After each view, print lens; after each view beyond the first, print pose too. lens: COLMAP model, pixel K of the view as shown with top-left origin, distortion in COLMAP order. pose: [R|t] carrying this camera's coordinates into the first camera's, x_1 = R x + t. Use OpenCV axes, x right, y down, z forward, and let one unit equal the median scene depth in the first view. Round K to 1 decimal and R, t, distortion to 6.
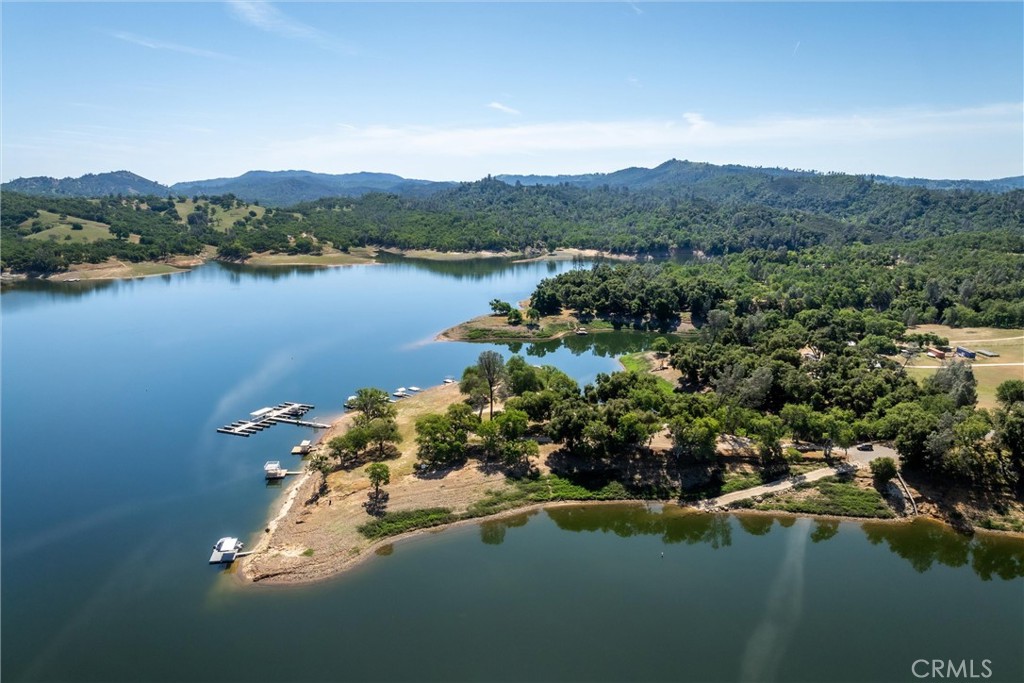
lens RADIAL K [[722.6, 0, 519.0], [0, 722.6, 346.3], [0, 0, 1]] dist [-0.026761, 0.016872]
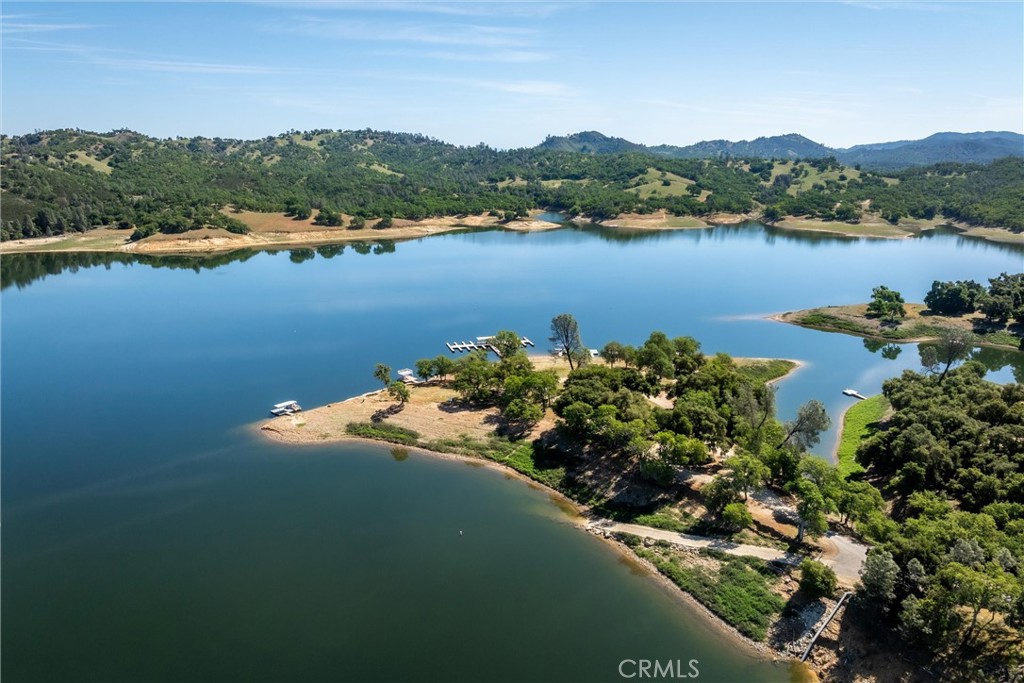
lens RADIAL K [[722.6, 0, 516.8], [0, 722.6, 338.9], [0, 0, 1]] dist [-0.026761, 0.016872]
pose [[0.635826, 0.194978, -0.746799, 0.181186], [-0.165548, 0.979499, 0.114785, -0.017028], [0.753869, 0.050648, 0.655069, 0.082733]]
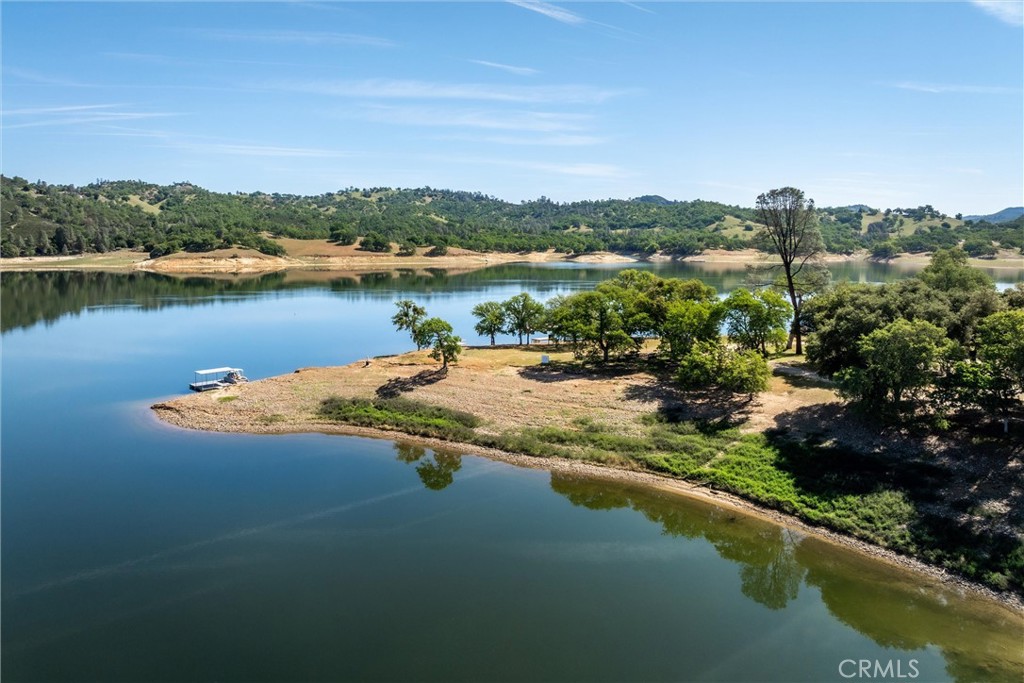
lens RADIAL K [[722.6, 0, 514.3], [0, 722.6, 304.9], [0, 0, 1]] dist [-0.026761, 0.016872]
pose [[0.573118, 0.085919, -0.814956, 0.068775], [-0.178875, 0.983624, -0.022093, 0.034569], [0.799712, 0.158437, 0.579101, 0.161882]]
